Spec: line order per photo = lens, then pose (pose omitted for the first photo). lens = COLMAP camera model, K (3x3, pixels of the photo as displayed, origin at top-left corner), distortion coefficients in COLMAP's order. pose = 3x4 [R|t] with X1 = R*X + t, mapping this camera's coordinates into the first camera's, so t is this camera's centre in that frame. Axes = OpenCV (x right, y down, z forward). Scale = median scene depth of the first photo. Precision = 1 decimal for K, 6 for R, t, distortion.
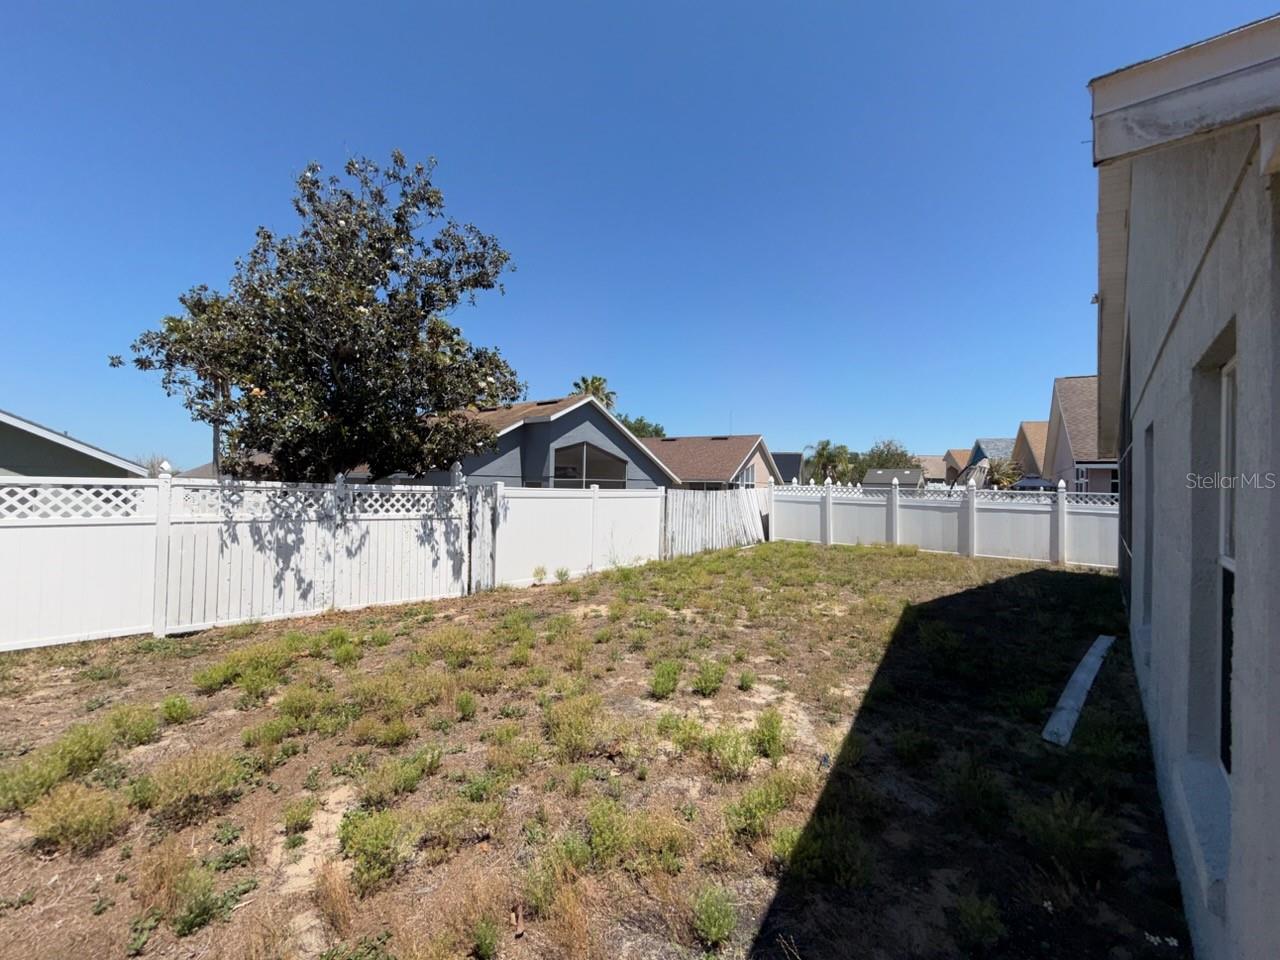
lens RADIAL K [[596.0, 0, 640.0], [0, 596.0, 480.0], [0, 0, 1]] dist [-0.026460, 0.000030]
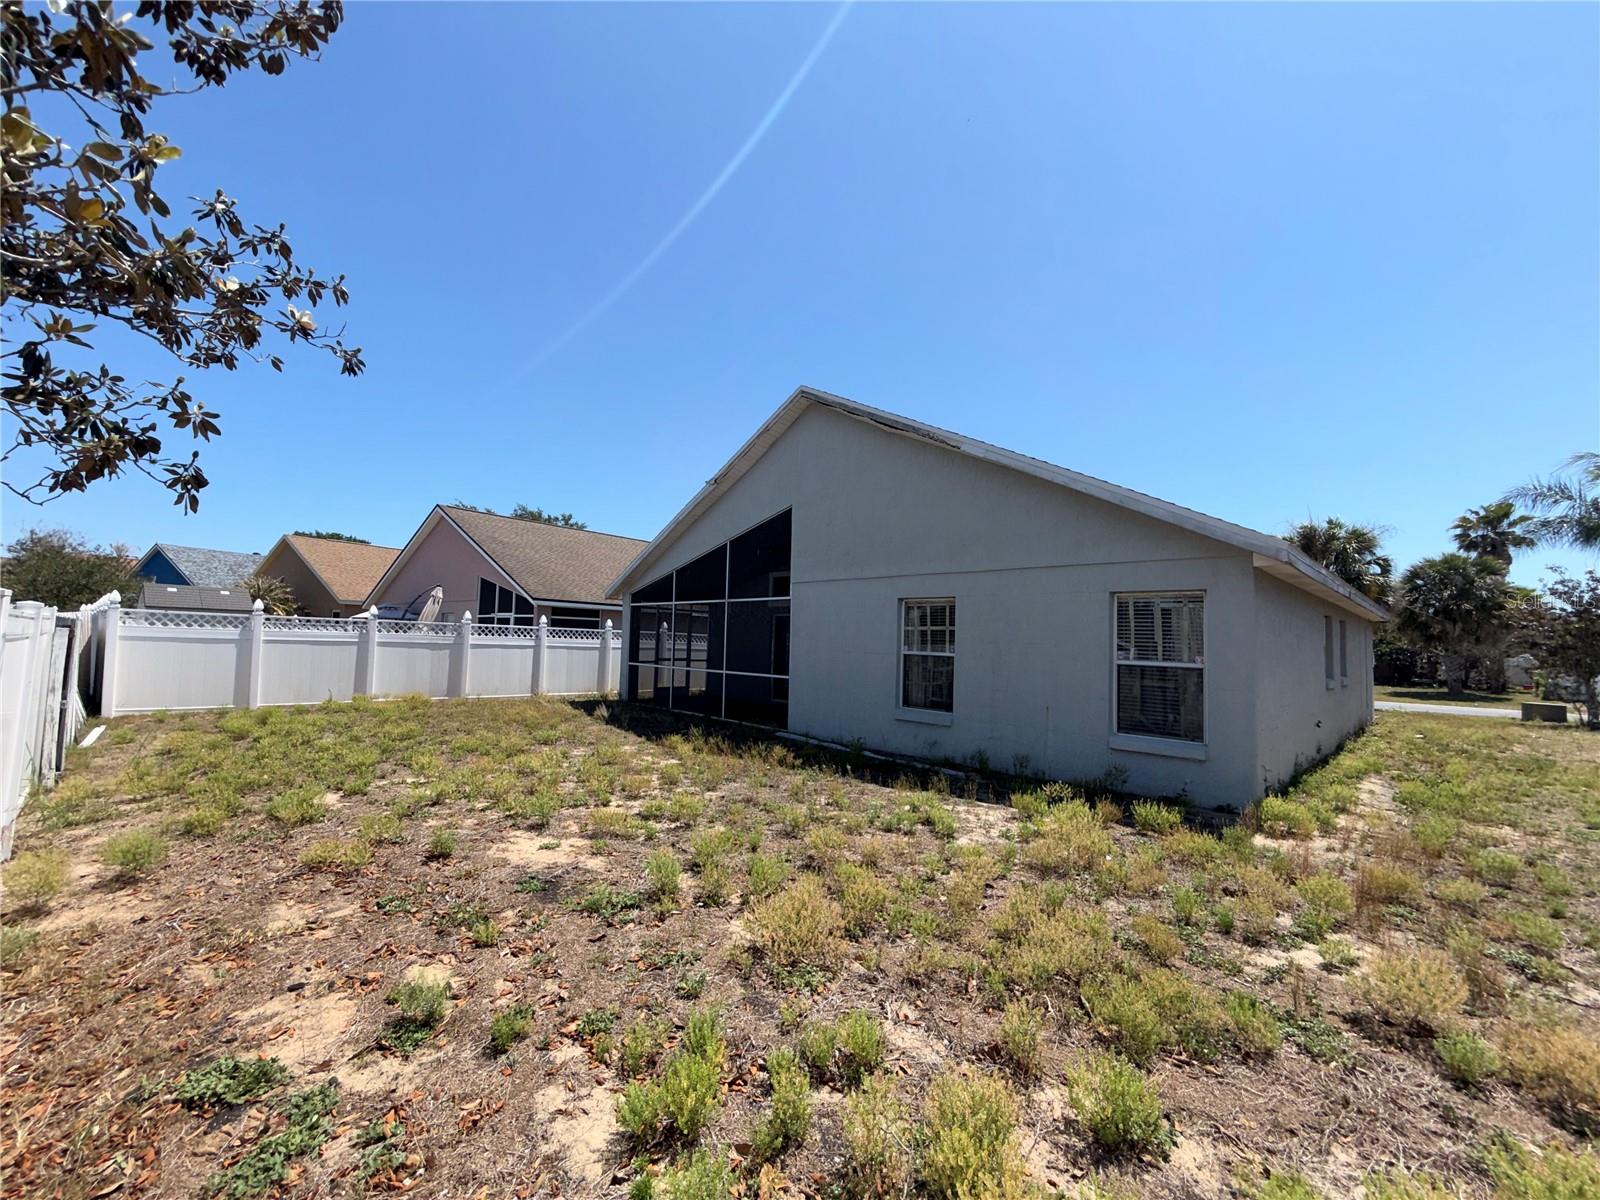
lens RADIAL K [[642.1, 0, 800.0], [0, 642.1, 600.0], [0, 0, 1]] dist [0.000676, 0.000187]
pose [[0.060083, 0.038373, 0.997456, -0.377487], [-0.041605, 0.998489, -0.035906, -0.007017], [-0.997326, -0.039342, 0.061588, 0.389264]]
